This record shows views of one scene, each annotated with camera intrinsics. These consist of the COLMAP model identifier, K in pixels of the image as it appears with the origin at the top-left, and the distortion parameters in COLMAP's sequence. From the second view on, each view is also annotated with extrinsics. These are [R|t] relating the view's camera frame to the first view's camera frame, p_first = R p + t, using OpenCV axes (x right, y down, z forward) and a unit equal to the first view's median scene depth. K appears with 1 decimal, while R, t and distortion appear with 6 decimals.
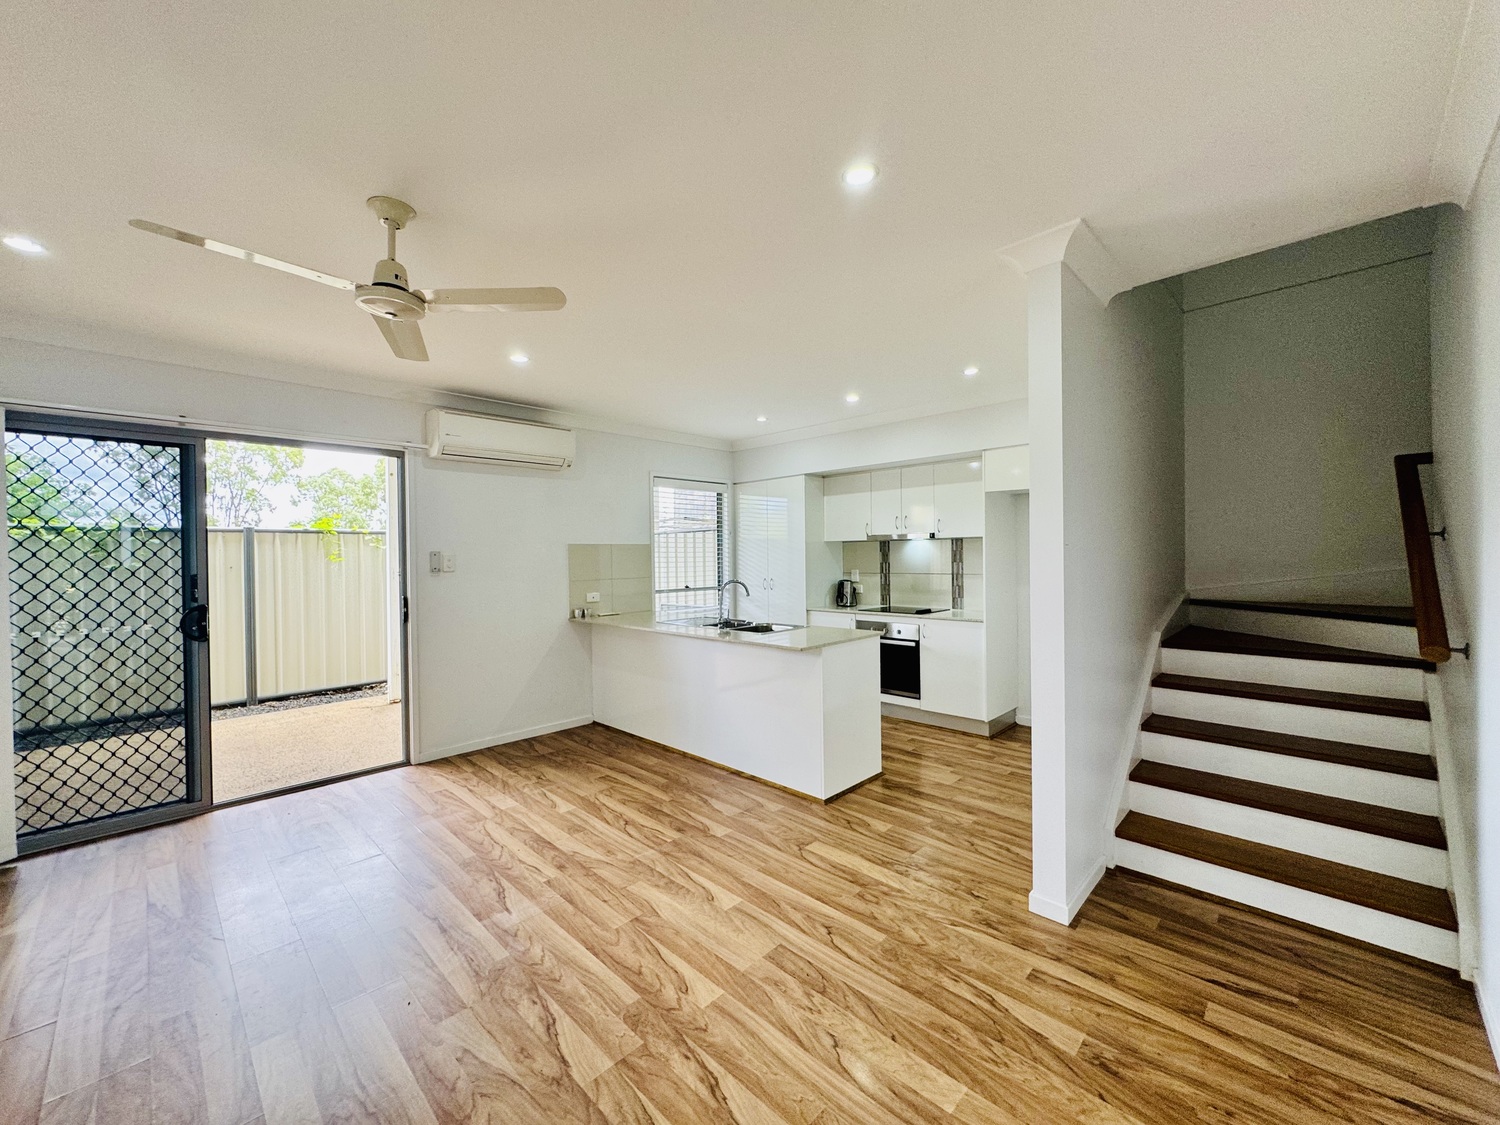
lens RADIAL K [[595.7, 0, 749.0], [0, 595.7, 558.9], [0, 0, 1]] dist [-0.000419, -0.000129]
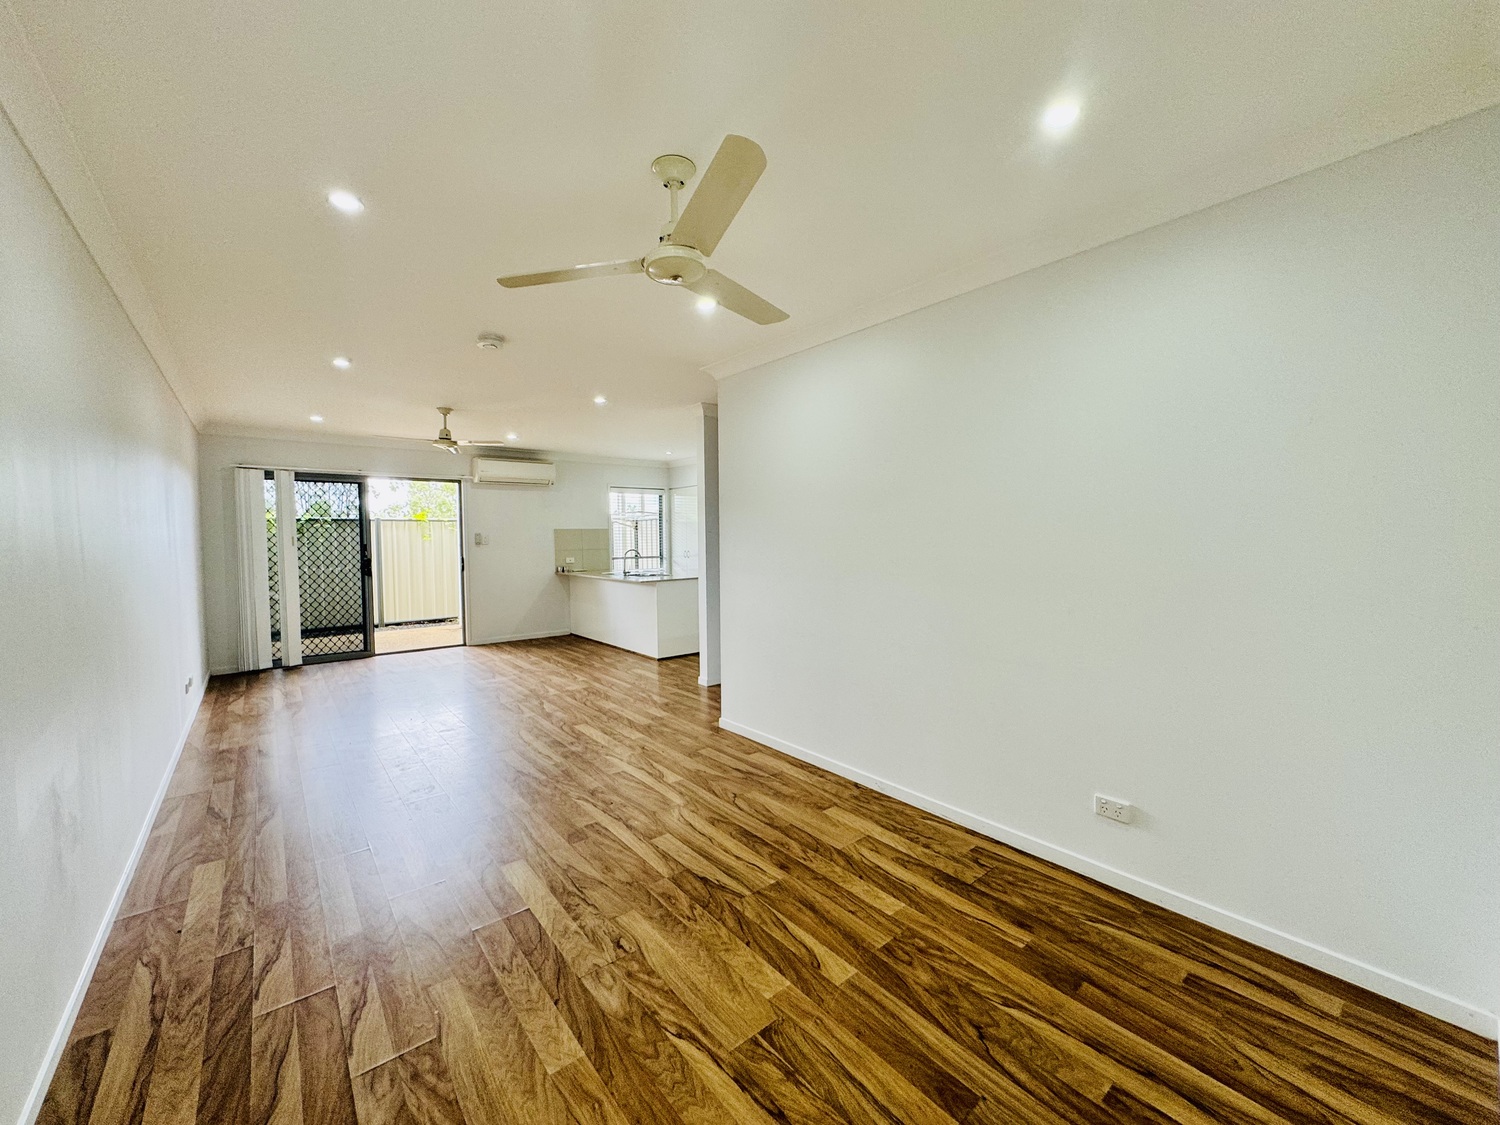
lens RADIAL K [[595.7, 0, 749.0], [0, 595.7, 558.9], [0, 0, 1]] dist [-0.000419, -0.000129]
pose [[0.993587, 0.006437, -0.112890, 0.651780], [-0.002702, 0.999445, 0.033208, 0.003906], [0.113041, -0.032690, 0.993052, -0.935514]]
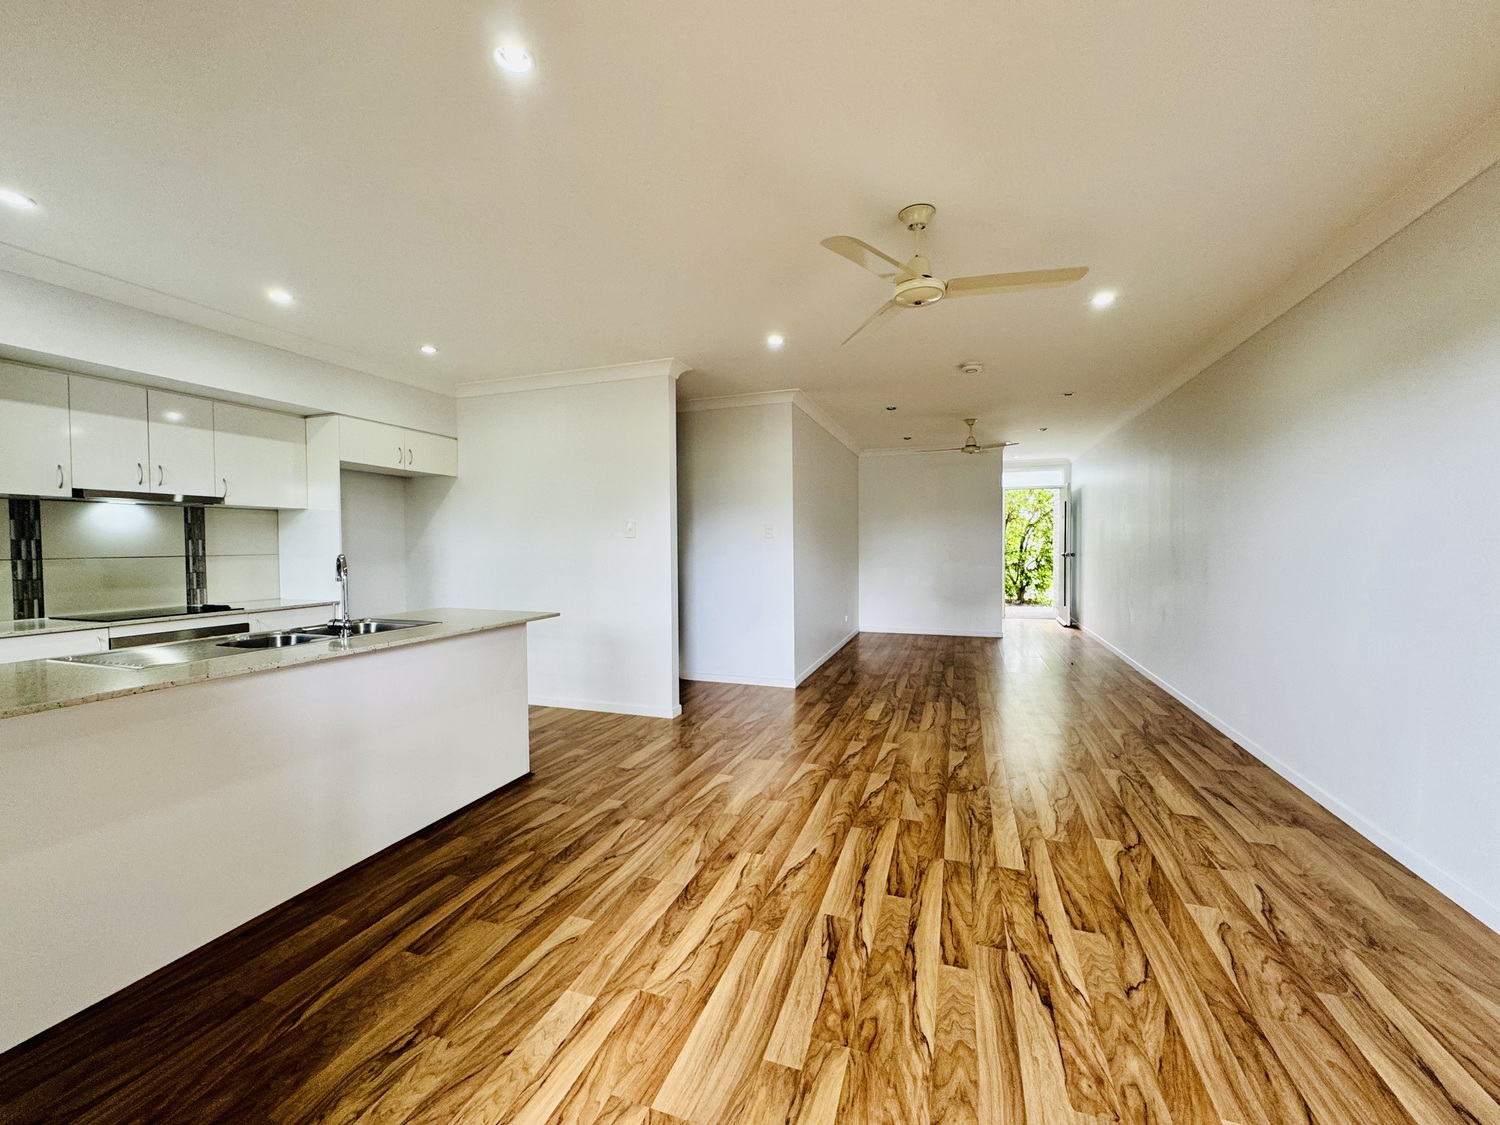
lens RADIAL K [[595.7, 0, 749.0], [0, 595.7, 558.9], [0, 0, 1]] dist [-0.000419, -0.000129]
pose [[-0.418136, -0.008389, 0.908346, -0.907546], [0.017682, 0.999693, 0.017372, 0.043672], [-0.908212, 0.023325, -0.417859, 1.068419]]
